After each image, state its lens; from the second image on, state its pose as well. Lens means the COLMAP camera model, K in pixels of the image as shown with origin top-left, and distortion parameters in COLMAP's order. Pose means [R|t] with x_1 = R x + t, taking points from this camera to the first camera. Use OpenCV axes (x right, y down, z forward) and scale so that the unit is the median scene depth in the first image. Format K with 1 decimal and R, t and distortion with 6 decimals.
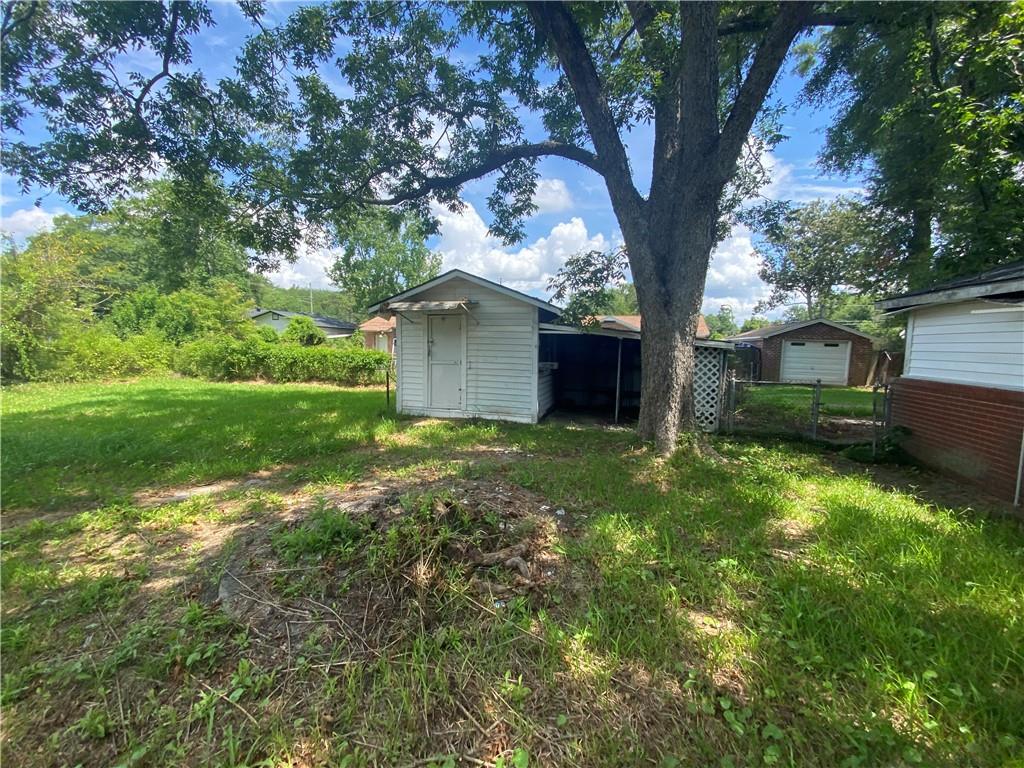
lens RADIAL K [[416.9, 0, 504.4], [0, 416.9, 378.5], [0, 0, 1]] dist [0.020480, -0.019721]
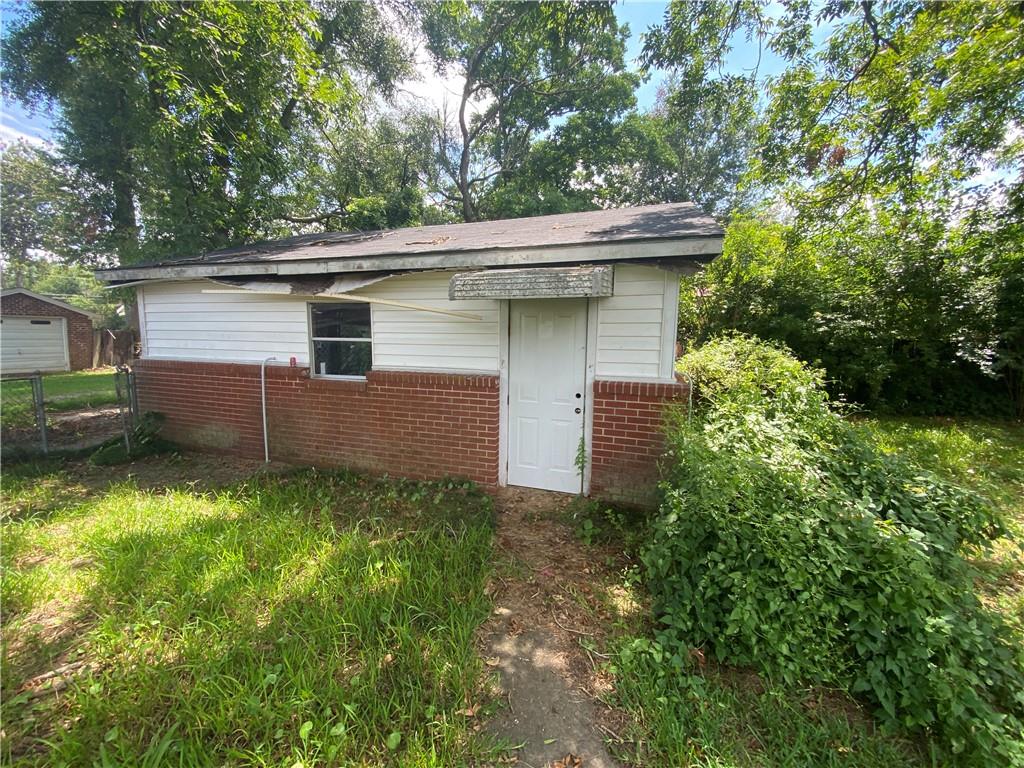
lens RADIAL K [[416.9, 0, 504.4], [0, 416.9, 378.5], [0, 0, 1]] dist [0.020480, -0.019721]
pose [[0.068049, -0.125022, 0.989818, 0.070338], [0.070614, 0.990233, 0.120219, -0.010297], [-0.995180, 0.061715, 0.076213, 0.106985]]
